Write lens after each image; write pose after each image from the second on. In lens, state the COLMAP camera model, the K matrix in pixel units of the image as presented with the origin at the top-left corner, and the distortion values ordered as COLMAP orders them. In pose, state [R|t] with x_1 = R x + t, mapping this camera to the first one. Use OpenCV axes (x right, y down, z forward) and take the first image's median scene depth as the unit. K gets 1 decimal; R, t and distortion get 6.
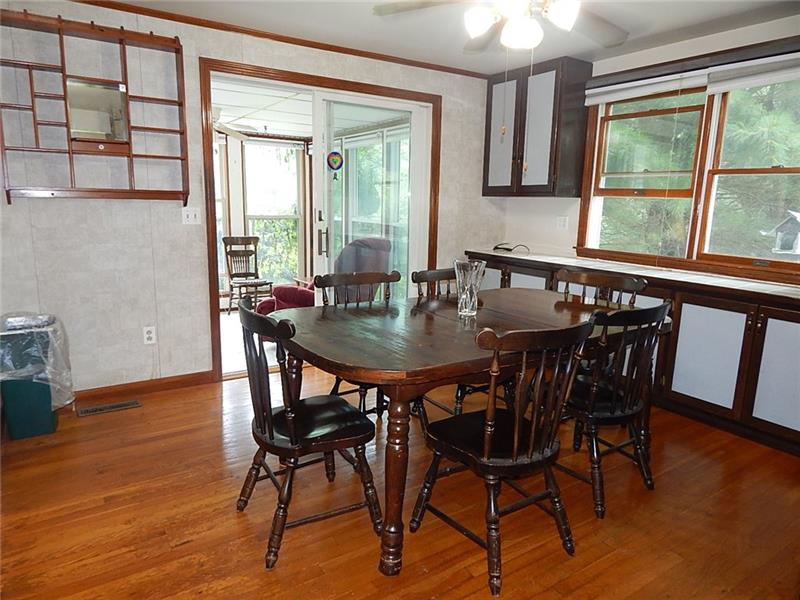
lens RADIAL K [[527.5, 0, 396.6], [0, 527.5, 302.8], [0, 0, 1]] dist [0.004837, -0.002848]
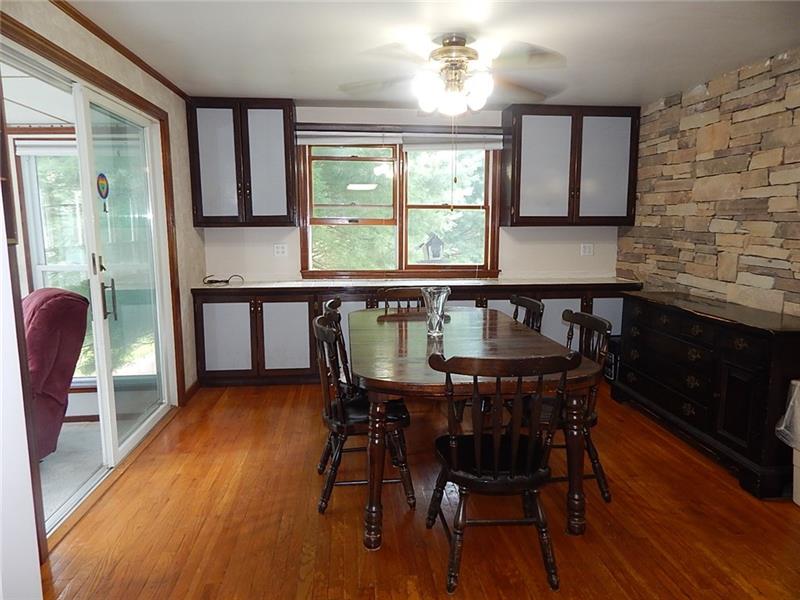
lens RADIAL K [[527.5, 0, 397.7], [0, 527.5, 298.9], [0, 0, 1]] dist [0.004837, -0.002848]
pose [[0.473309, -0.148442, 0.868299, -0.563539], [0.181261, 0.981018, 0.068907, -0.093800], [-0.862046, 0.124775, 0.491231, 0.315161]]
